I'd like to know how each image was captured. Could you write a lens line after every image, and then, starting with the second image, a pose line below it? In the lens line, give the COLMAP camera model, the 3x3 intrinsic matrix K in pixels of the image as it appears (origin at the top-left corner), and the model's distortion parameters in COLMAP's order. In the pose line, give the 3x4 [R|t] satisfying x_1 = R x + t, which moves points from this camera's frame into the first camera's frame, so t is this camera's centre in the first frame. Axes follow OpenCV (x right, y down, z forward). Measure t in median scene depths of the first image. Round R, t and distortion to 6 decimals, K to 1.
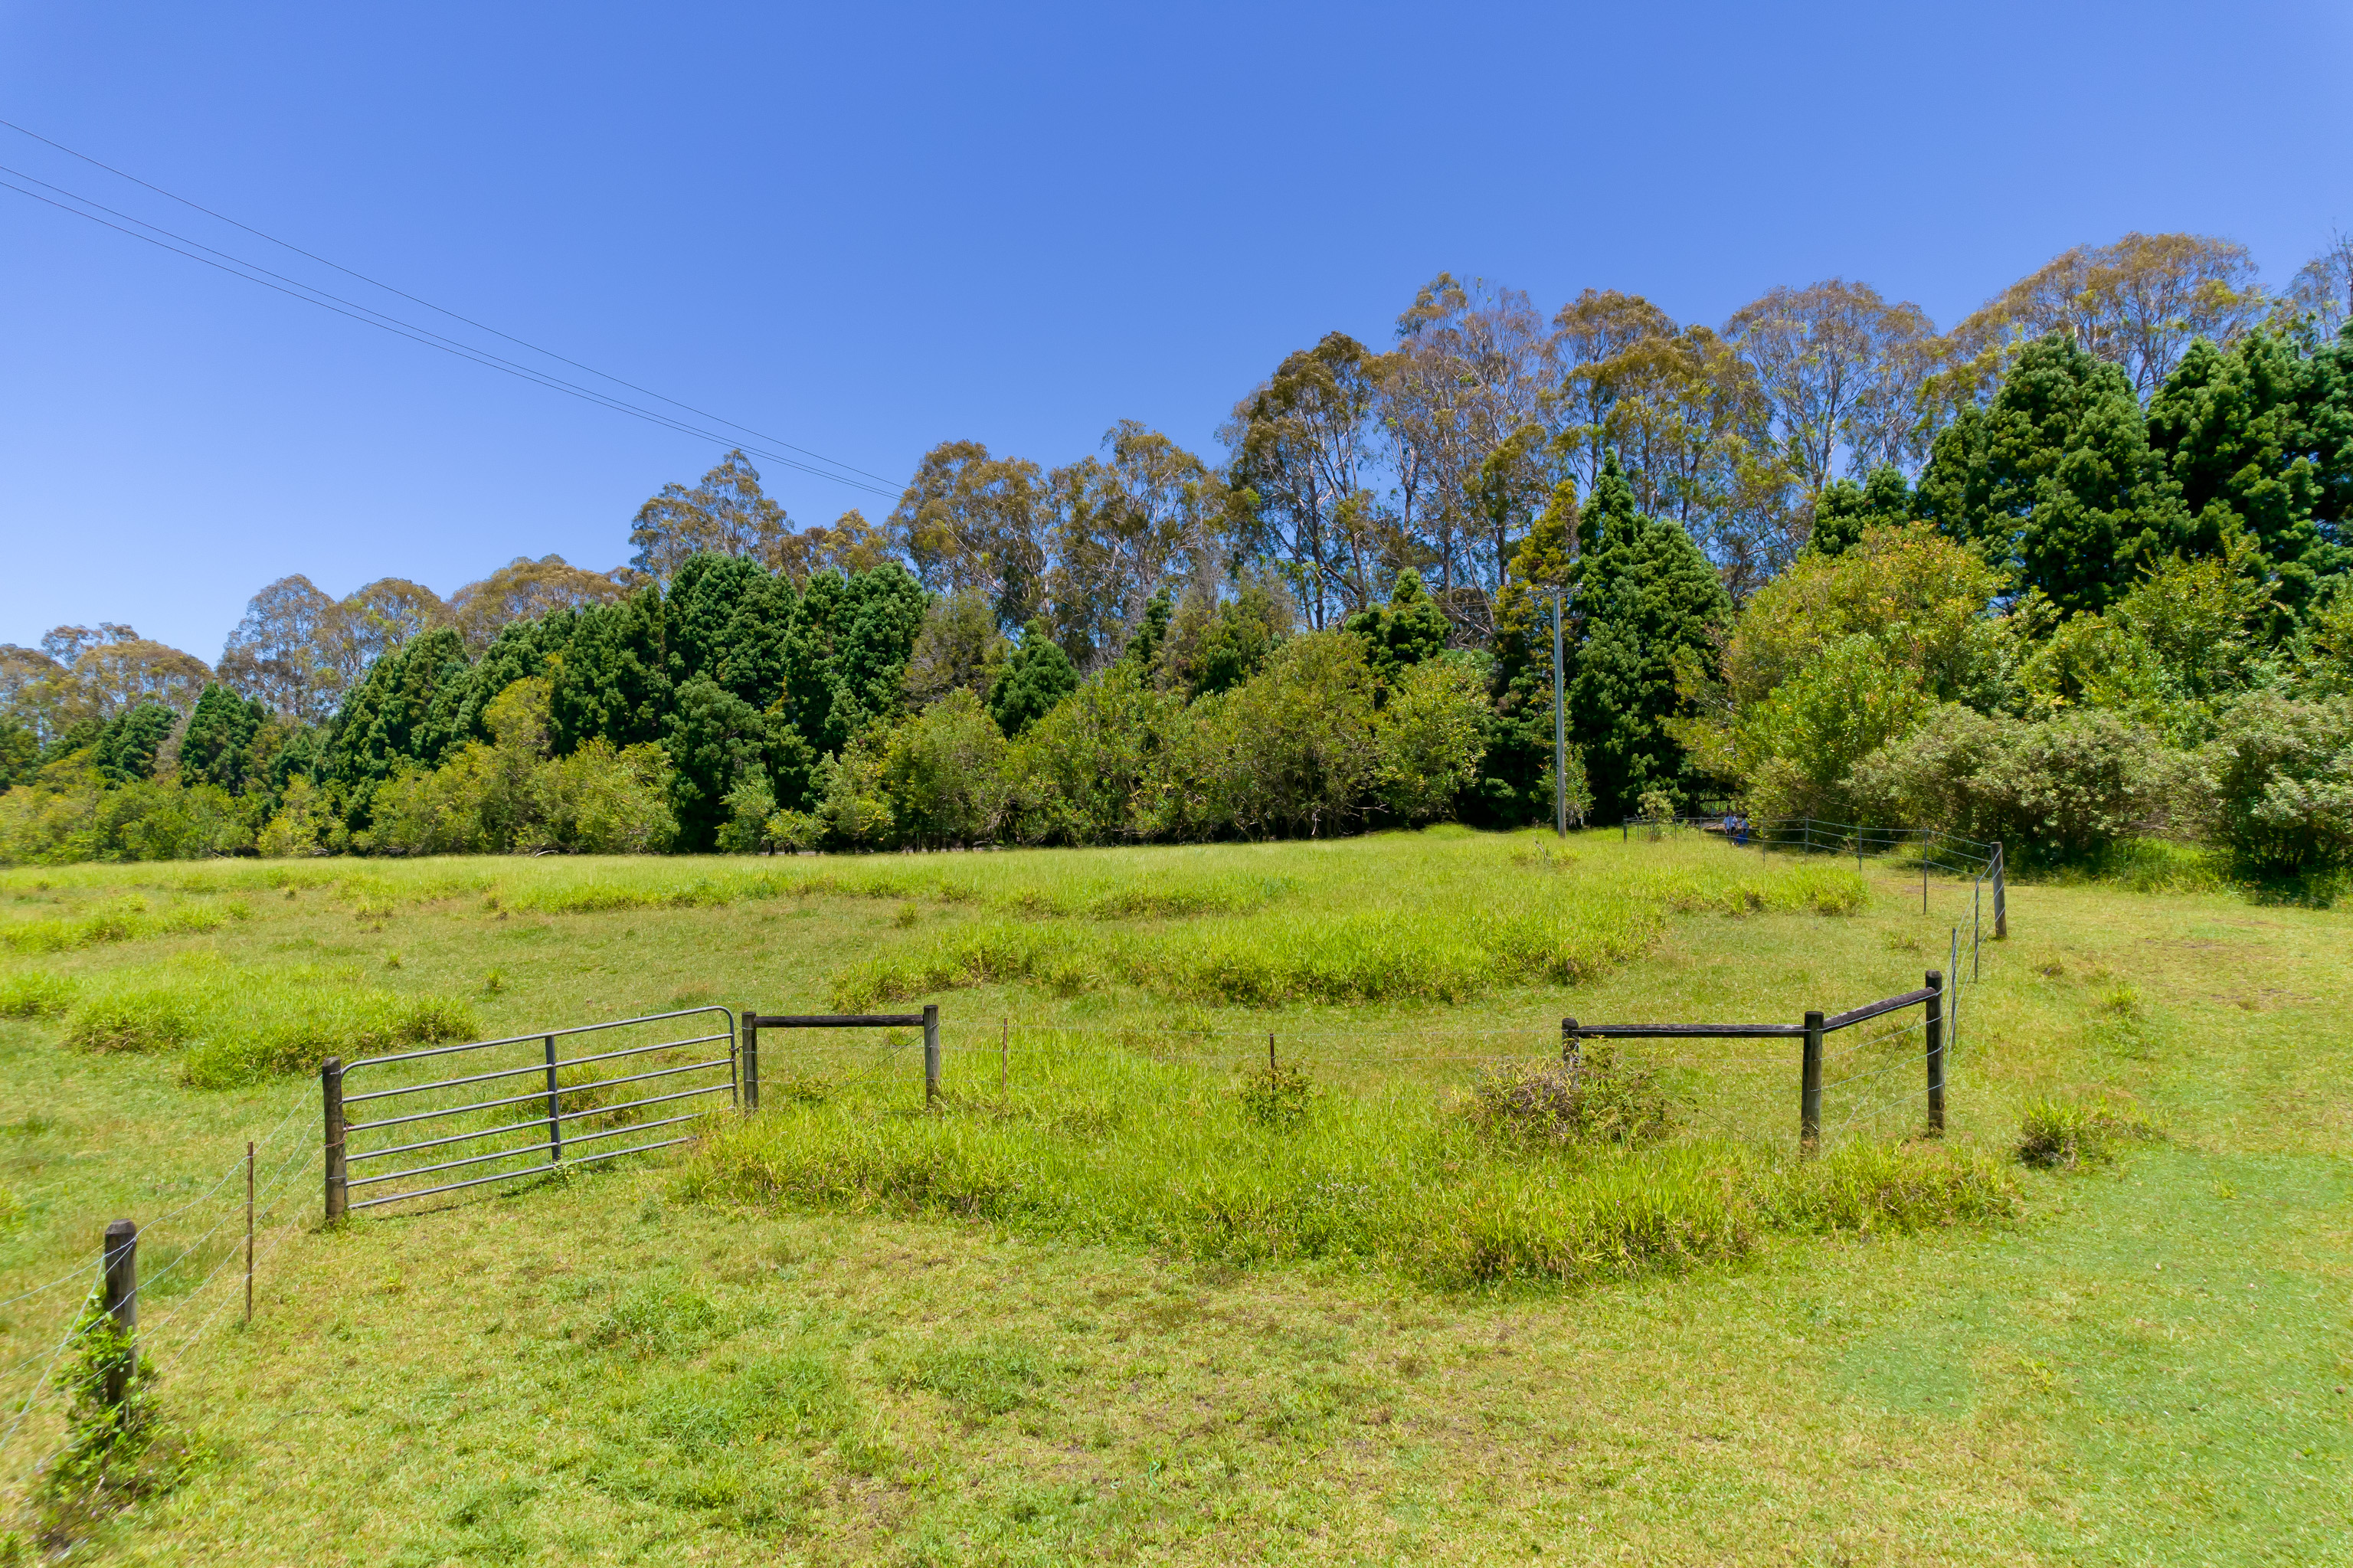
lens RADIAL K [[1509.5, 0, 1168.3], [0, 1509.5, 796.4], [0, 0, 1]] dist [-0.071552, 0.073292]
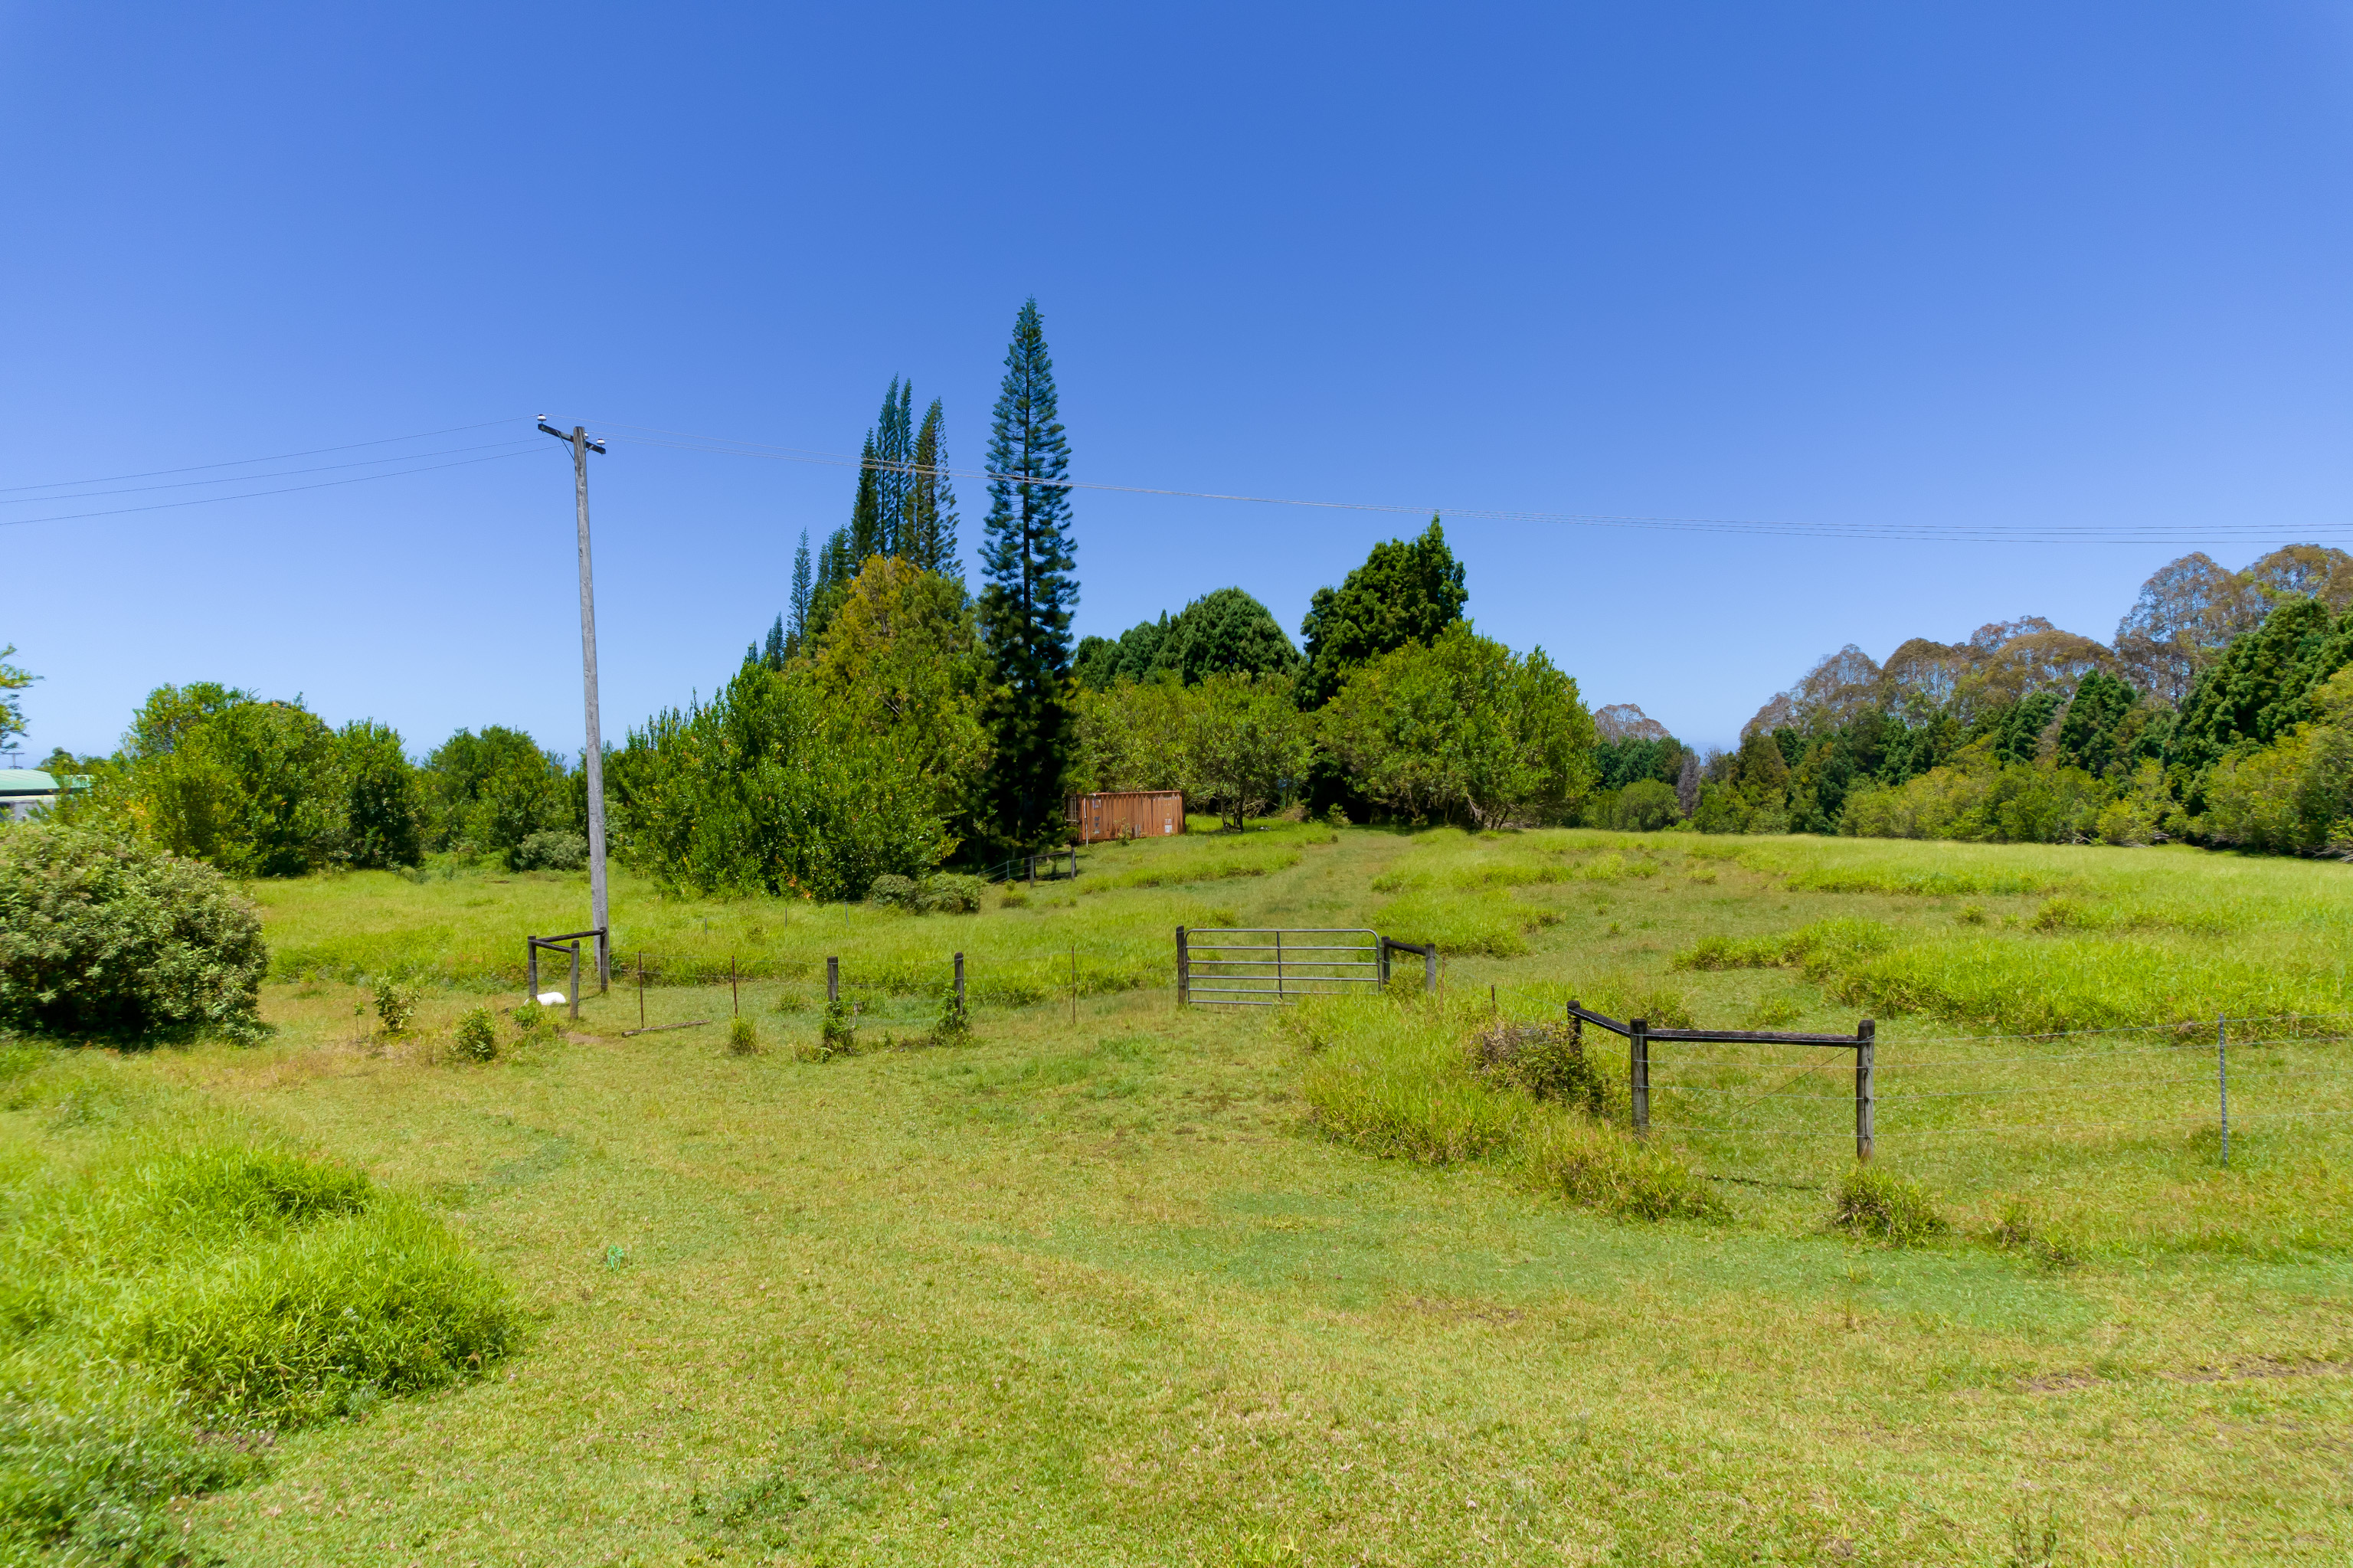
lens RADIAL K [[1509.5, 0, 1168.3], [0, 1509.5, 796.4], [0, 0, 1]] dist [-0.071552, 0.073292]
pose [[0.363401, 0.026830, -0.931246, 0.143053], [-0.013569, 0.999632, 0.023506, -0.004969], [0.931534, 0.004094, 0.363631, 0.027940]]
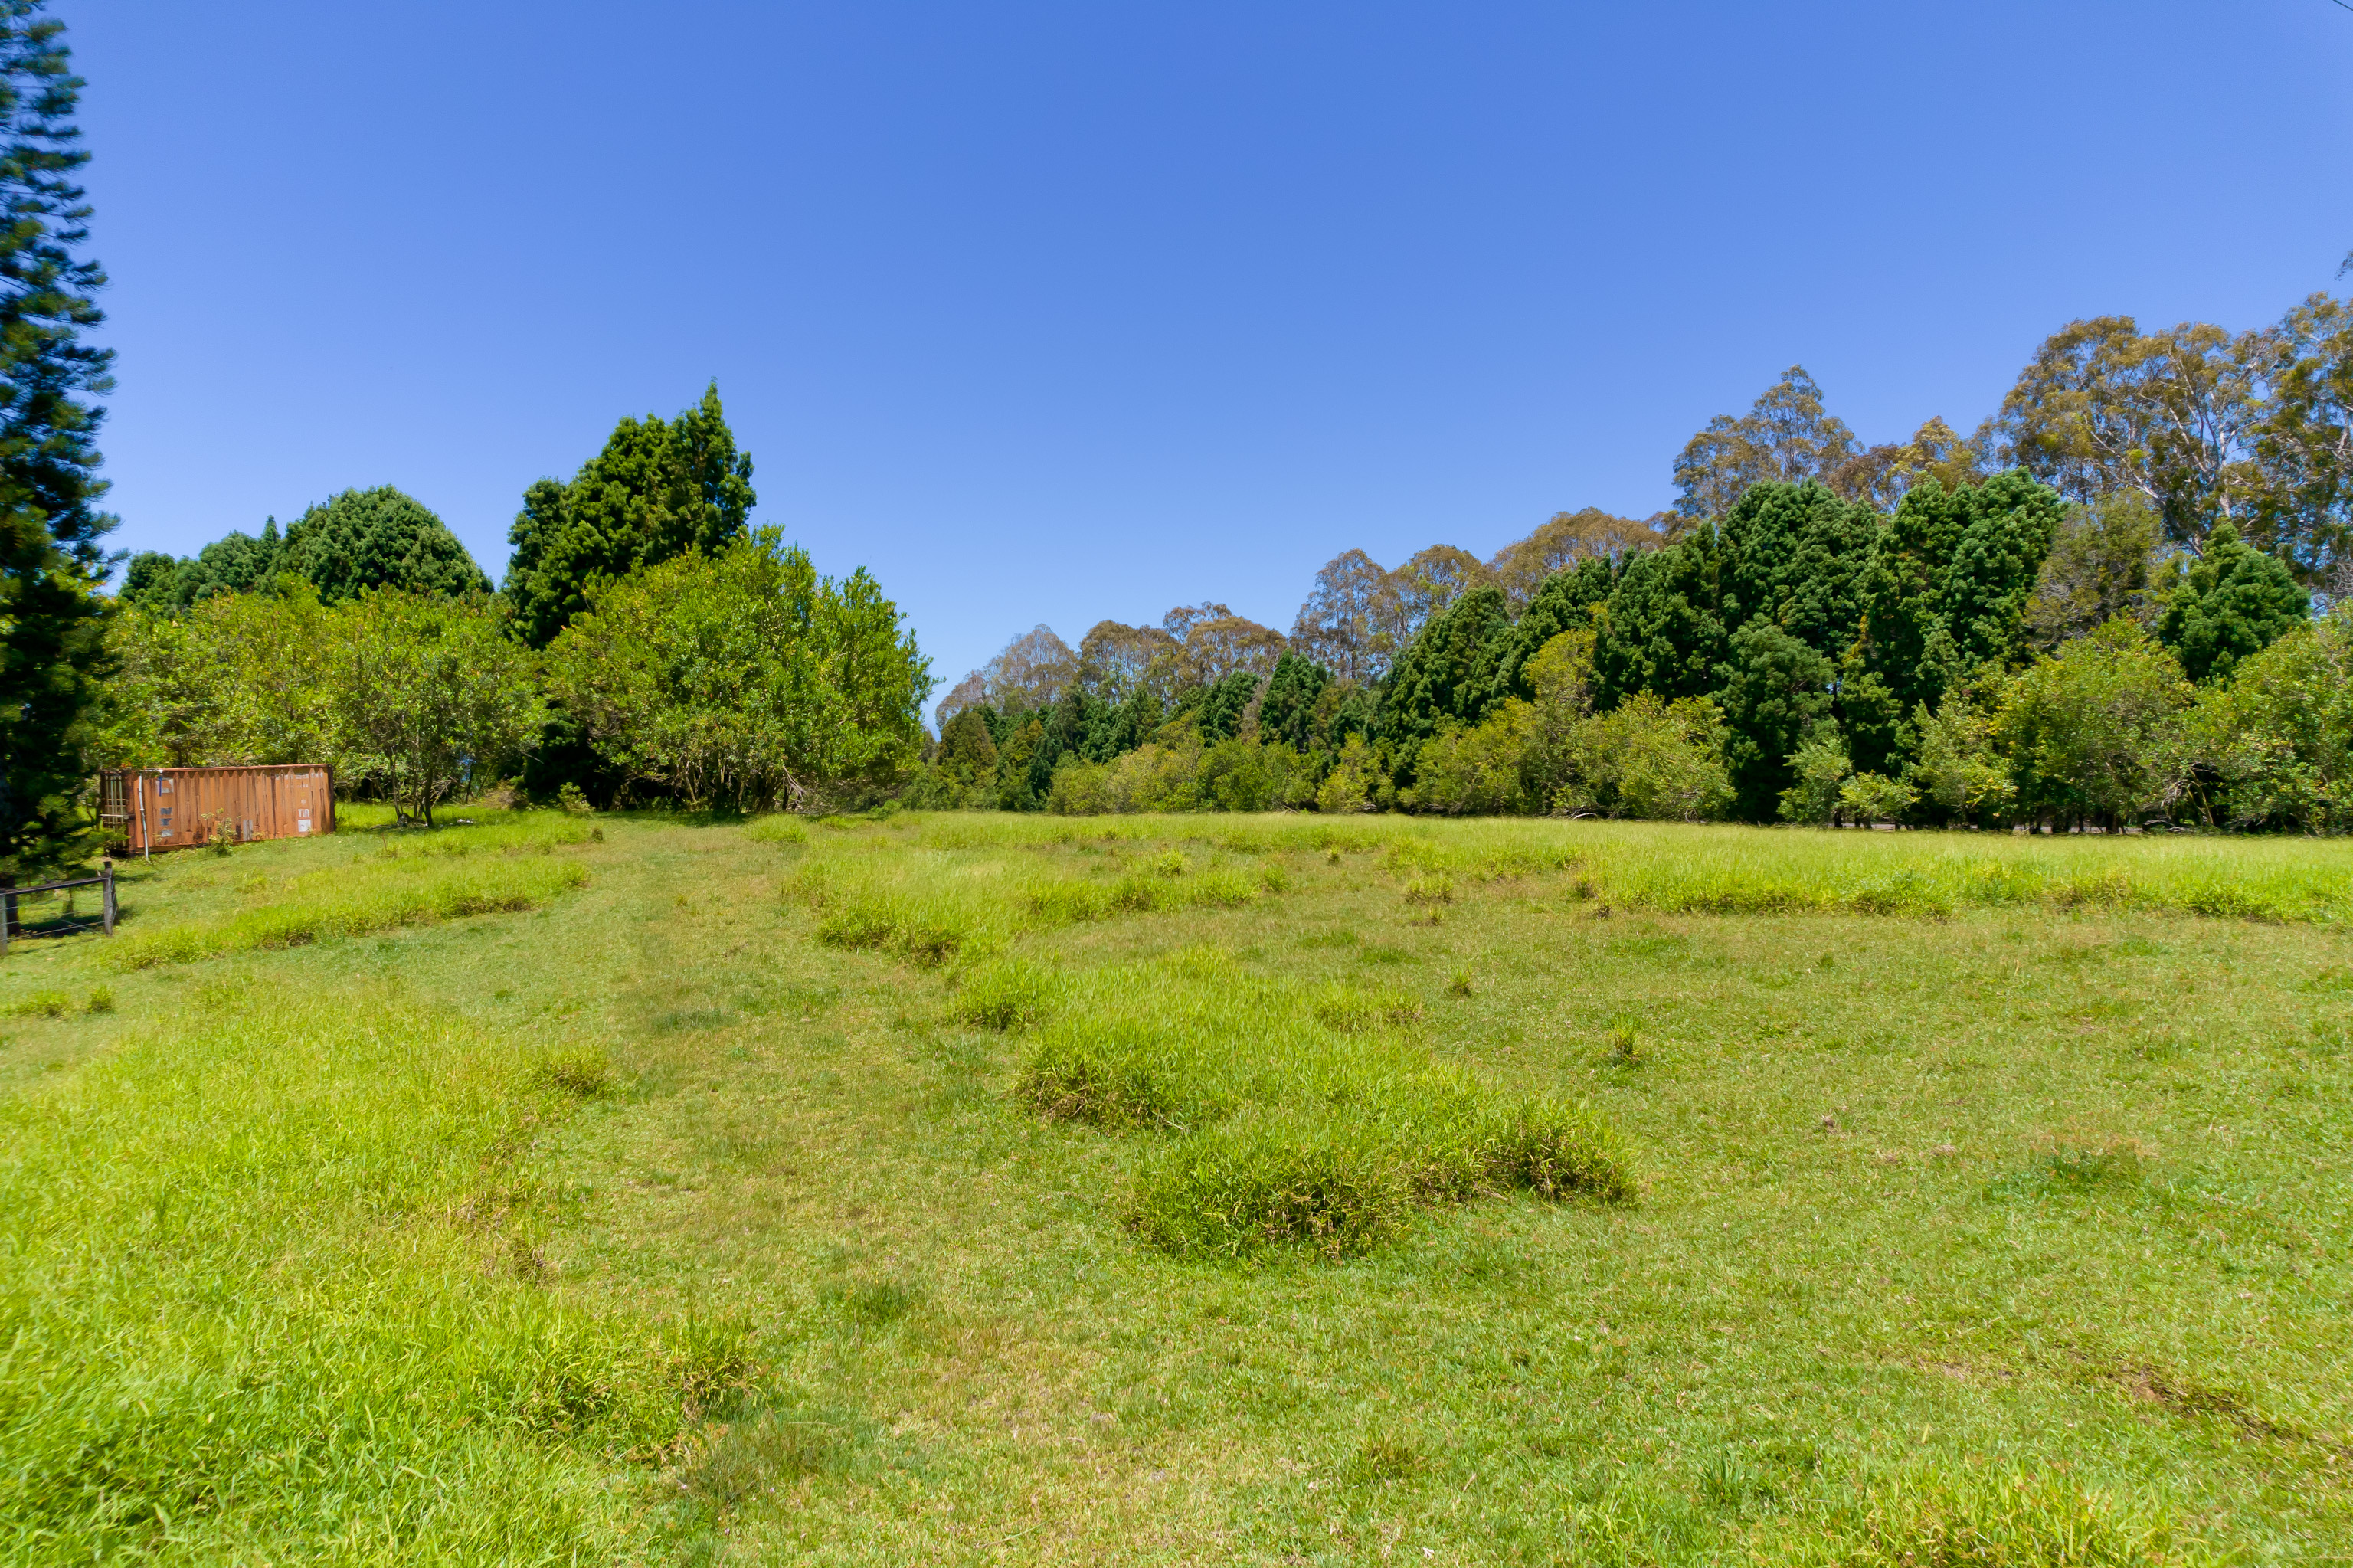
lens RADIAL K [[1509.5, 0, 1168.3], [0, 1509.5, 796.4], [0, 0, 1]] dist [-0.071552, 0.073292]
pose [[0.794346, 0.027079, -0.606862, -0.053281], [-0.013115, 0.999538, 0.027433, 0.003257], [0.607324, -0.013832, 0.794334, 0.094914]]
